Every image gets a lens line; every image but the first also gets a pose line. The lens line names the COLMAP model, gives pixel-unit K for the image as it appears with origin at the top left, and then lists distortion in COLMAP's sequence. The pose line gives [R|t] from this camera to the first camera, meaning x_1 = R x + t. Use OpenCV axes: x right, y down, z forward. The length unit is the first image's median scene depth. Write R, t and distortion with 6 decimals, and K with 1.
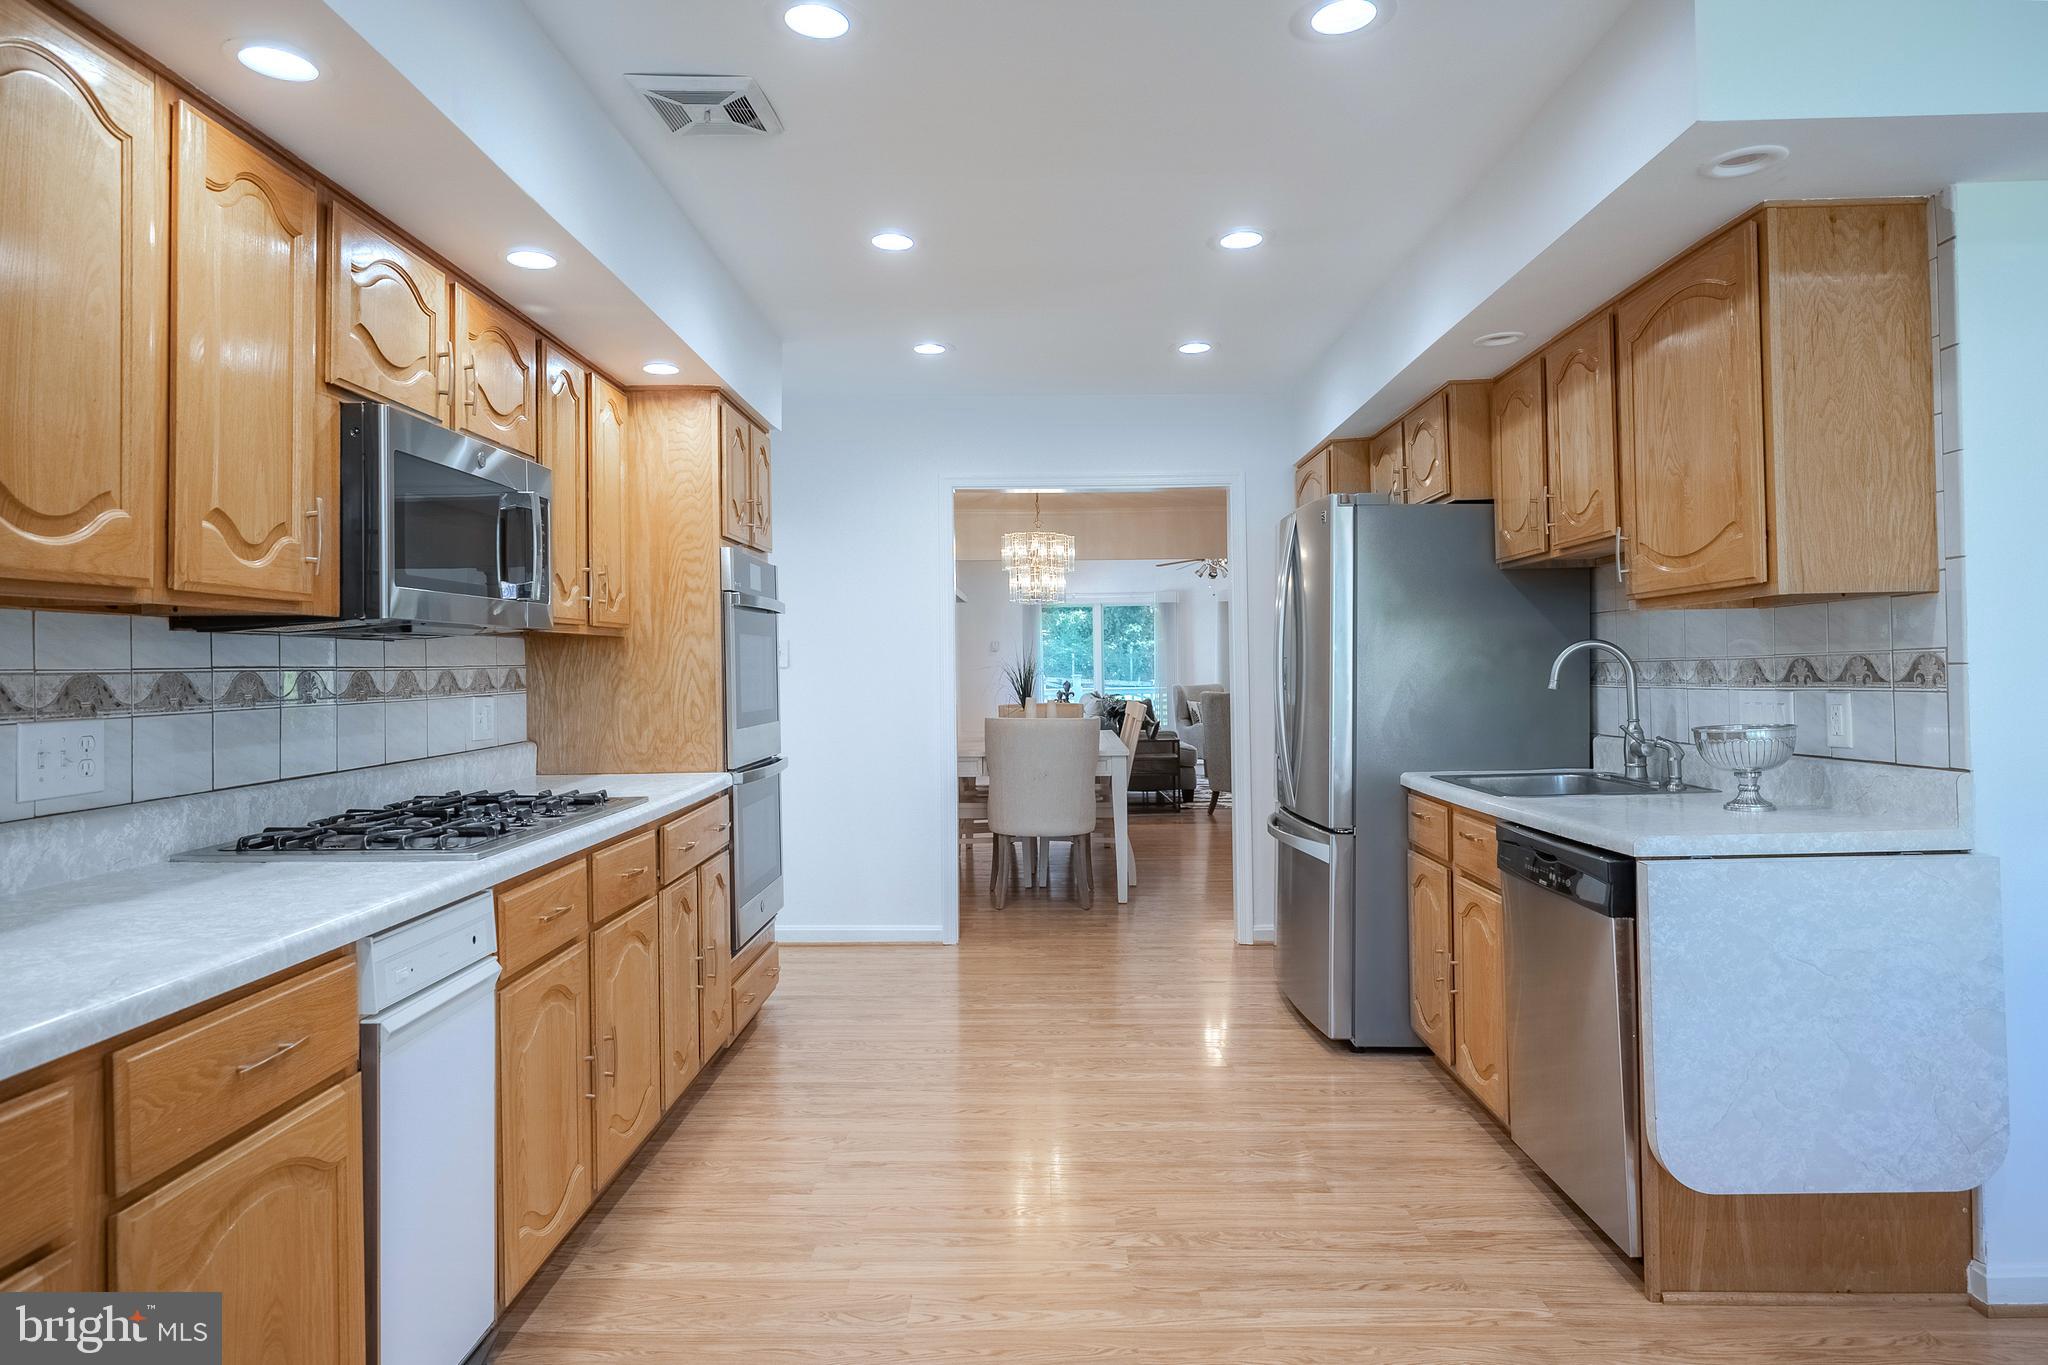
lens RADIAL K [[1197.1, 0, 1025.6], [0, 1197.1, 651.8], [0, 0, 1]] dist [-0.002394, 0.000998]
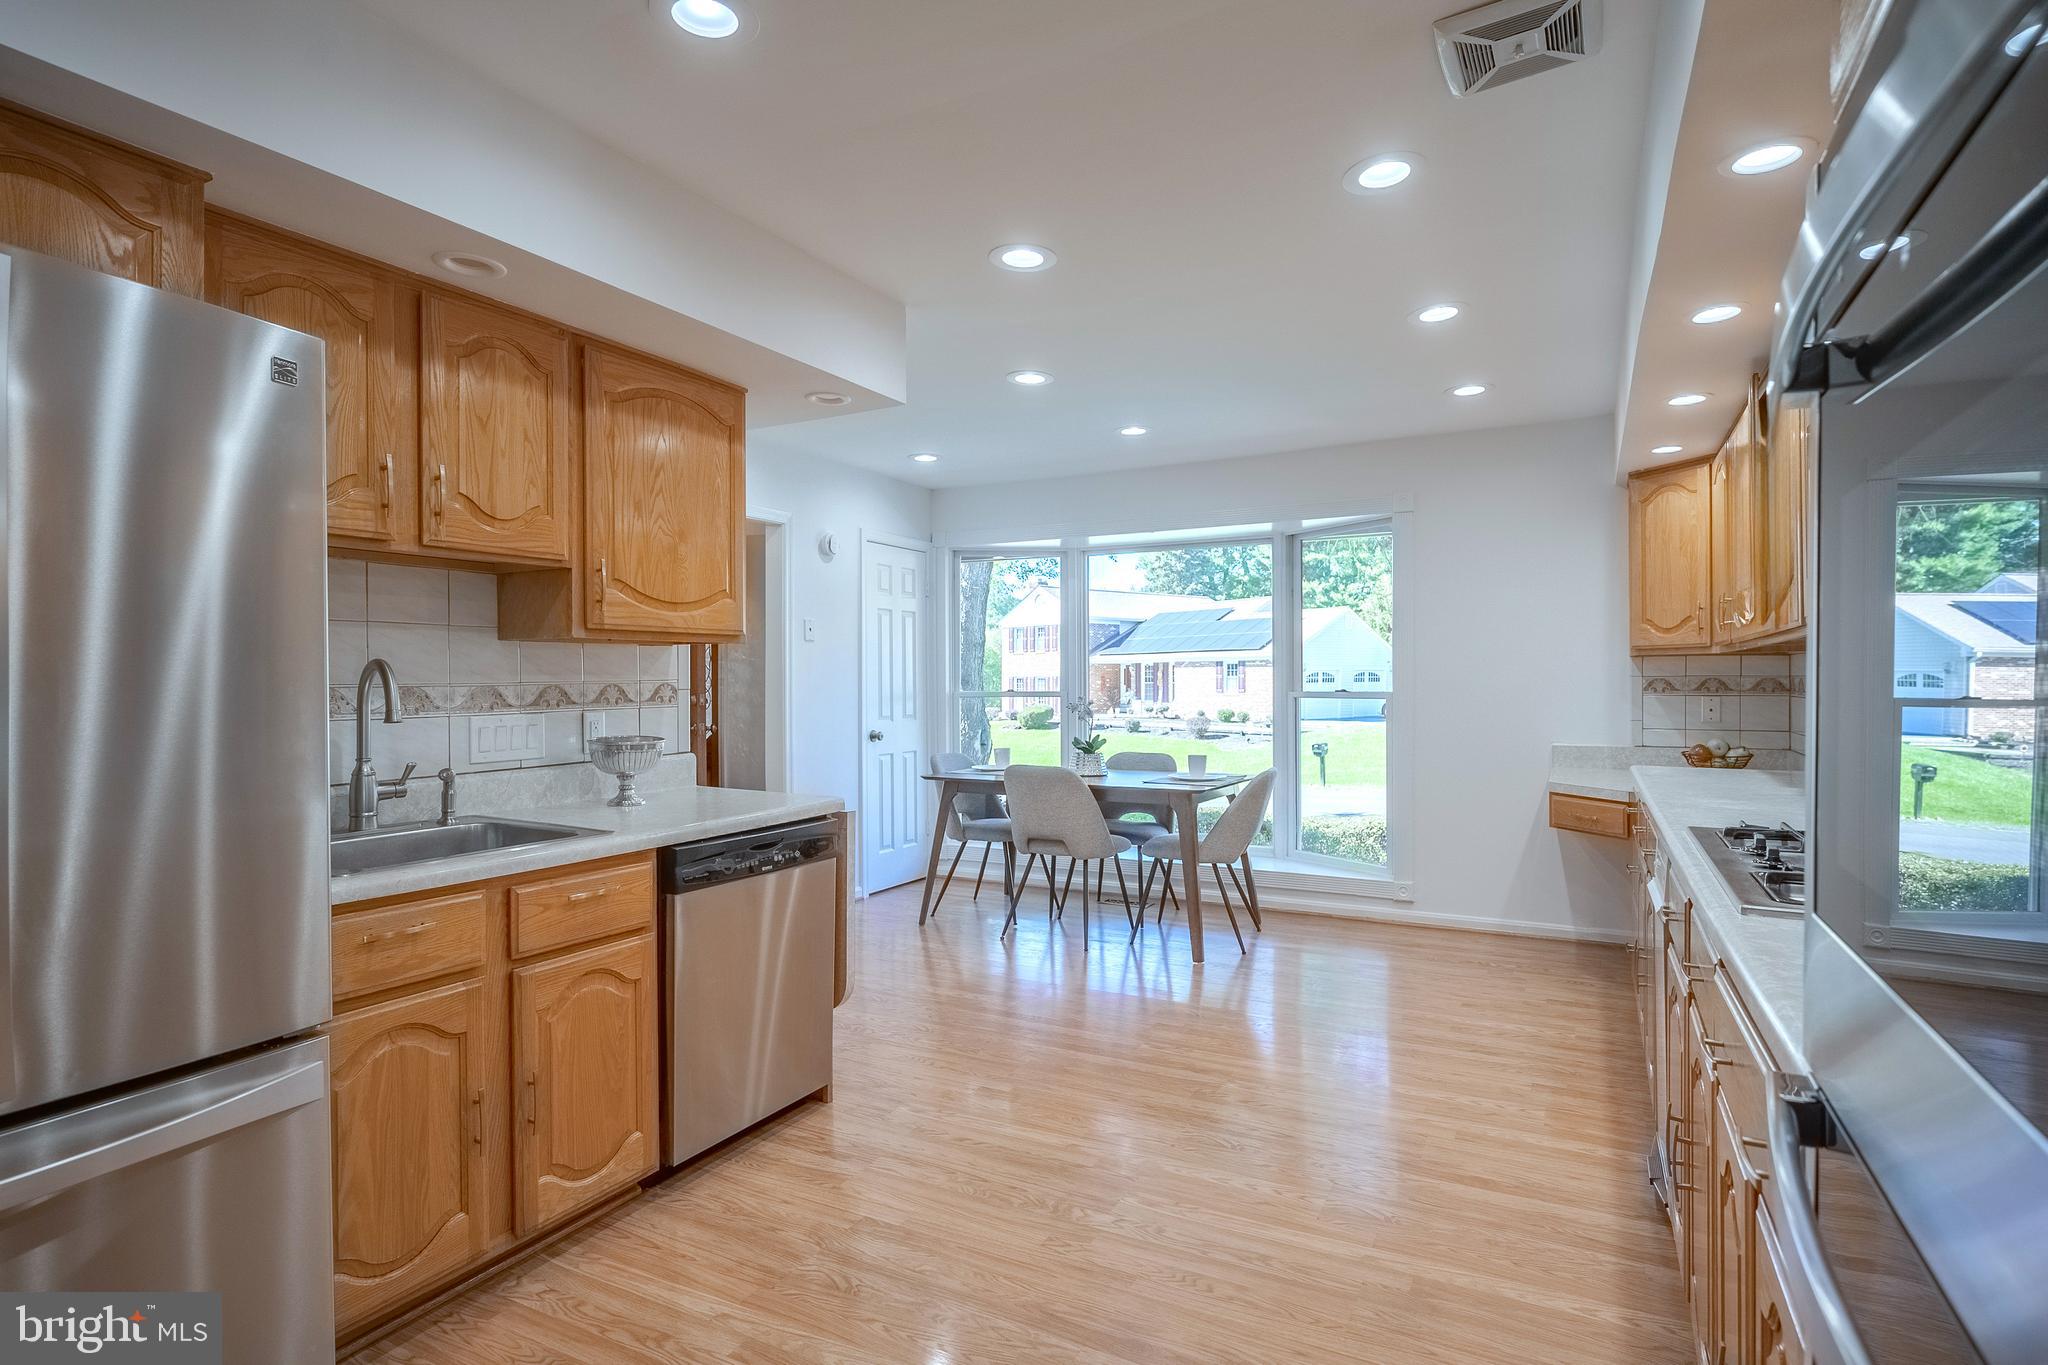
lens RADIAL K [[1033.0, 0, 1024.0], [0, 1033.0, 682.5], [0, 0, 1]] dist [-0.002213, 0.000179]
pose [[-0.884554, 0.018316, 0.466078, -0.272897], [0.010190, 0.999749, -0.019949, 0.028524], [-0.466327, -0.012896, -0.884519, 1.731888]]
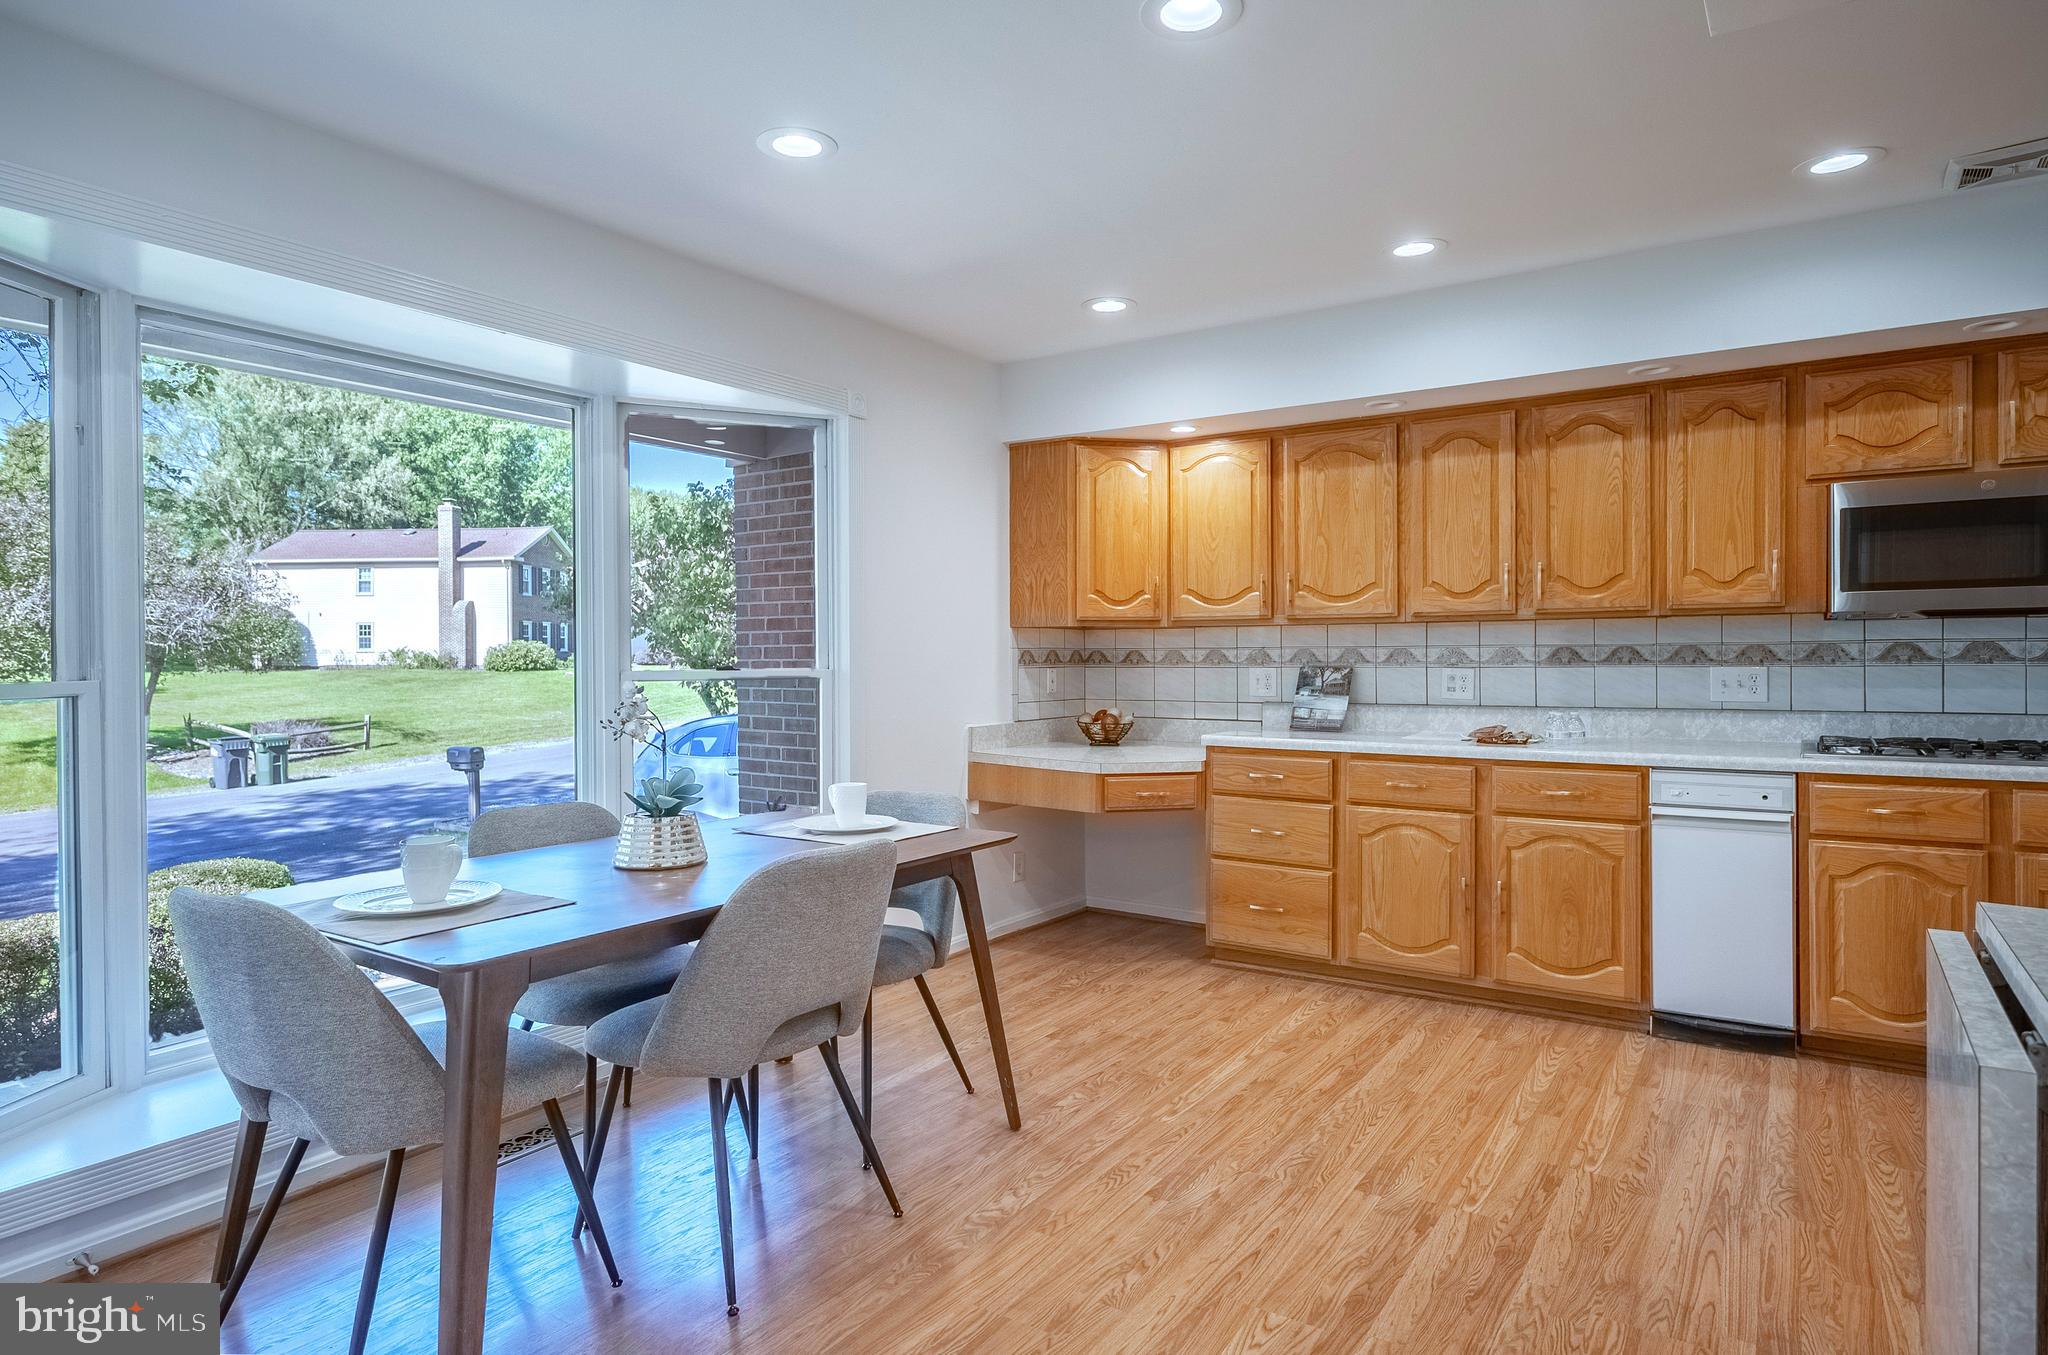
lens RADIAL K [[1147.1, 0, 1038.5], [0, 1147.1, 661.6], [0, 0, 1]] dist [-0.000848, -0.001652]
pose [[-0.542680, 0.022689, -0.839633, 1.131944], [0.024883, 0.999631, 0.010930, -0.003117], [0.839571, -0.014961, -0.543045, 0.754318]]
